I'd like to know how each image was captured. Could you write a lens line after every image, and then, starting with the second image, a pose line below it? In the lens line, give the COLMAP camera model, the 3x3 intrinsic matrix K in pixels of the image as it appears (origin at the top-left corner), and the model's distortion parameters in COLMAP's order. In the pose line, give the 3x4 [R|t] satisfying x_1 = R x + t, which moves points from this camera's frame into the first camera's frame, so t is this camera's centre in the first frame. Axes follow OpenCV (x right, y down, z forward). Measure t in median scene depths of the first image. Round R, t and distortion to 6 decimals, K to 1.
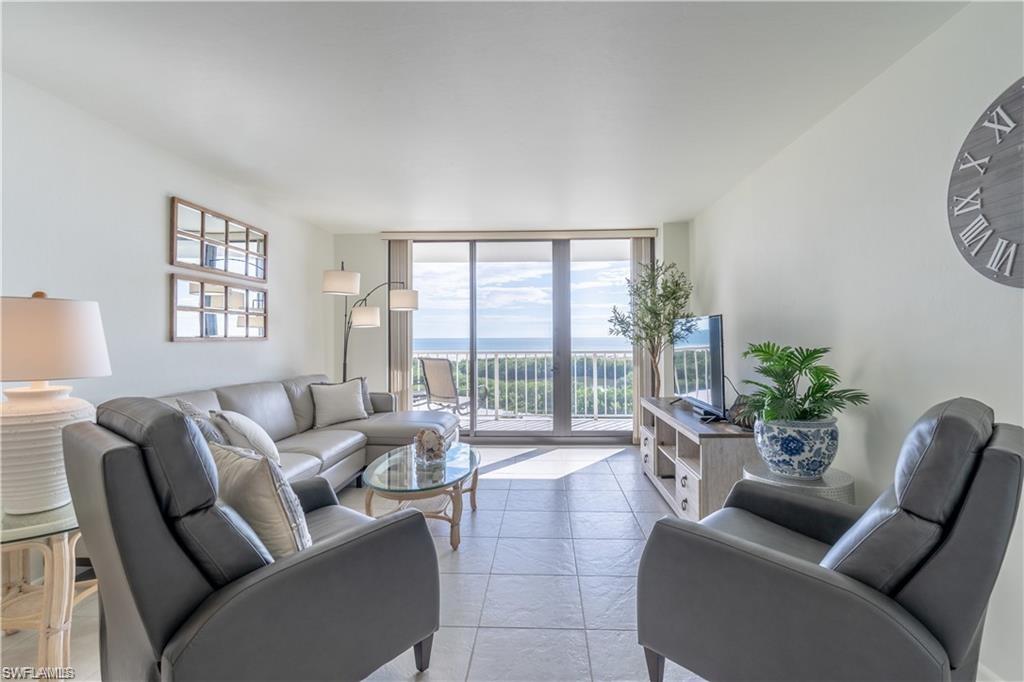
lens RADIAL K [[475.3, 0, 527.2], [0, 475.3, 331.7], [0, 0, 1]] dist [-0.000583, 0.000089]
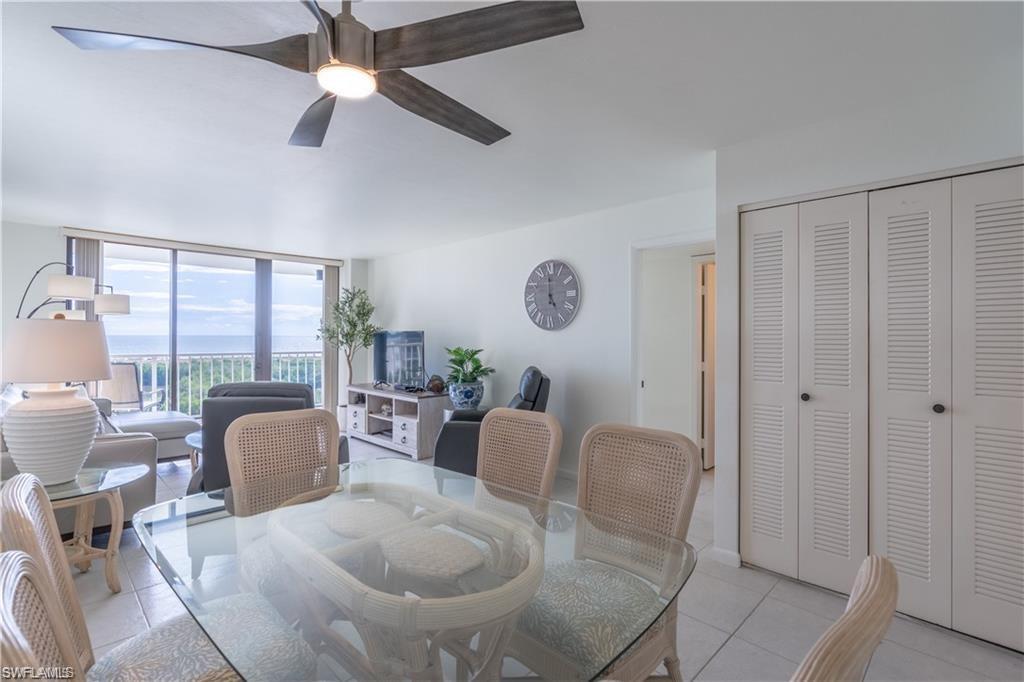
lens RADIAL K [[482.5, 0, 508.8], [0, 482.5, 337.5], [0, 0, 1]] dist [-0.002187, -0.000365]
pose [[0.685355, 0.005467, 0.728188, -0.450004], [-0.016476, 0.999832, 0.008001, -0.020507], [-0.728022, -0.017481, 0.685330, -0.313833]]
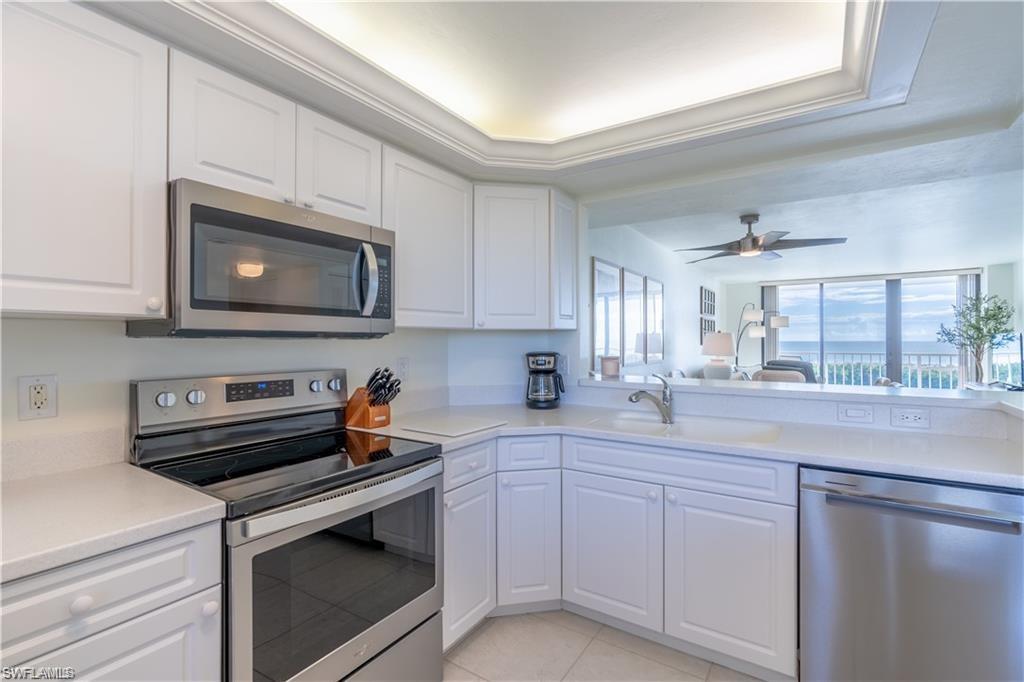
lens RADIAL K [[469.1, 0, 505.9], [0, 469.1, 340.4], [0, 0, 1]] dist [0.000463, 0.000809]
pose [[0.849212, 0.002829, -0.528045, -0.218194], [0.003500, 0.999934, 0.010985, -0.022765], [0.528041, -0.011177, 0.849146, -1.064810]]
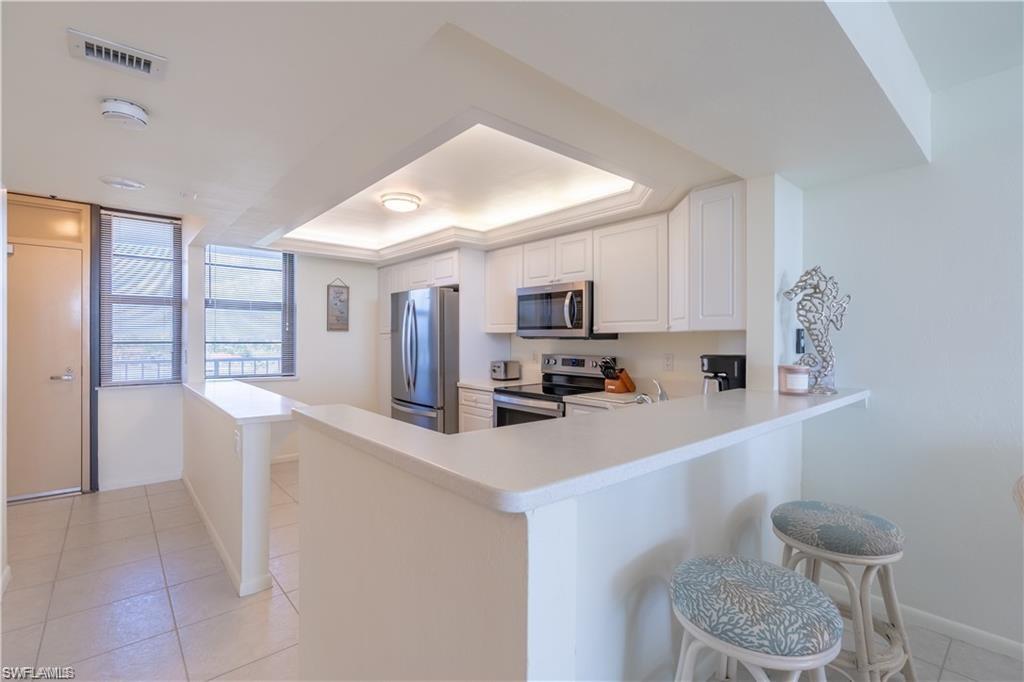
lens RADIAL K [[469.1, 0, 505.9], [0, 469.1, 340.4], [0, 0, 1]] dist [0.000463, 0.000809]
pose [[-0.739739, 0.003591, -0.672884, 0.078062], [0.005345, 0.999986, -0.000540, -0.019284], [0.672873, -0.003996, -0.739747, -0.292444]]
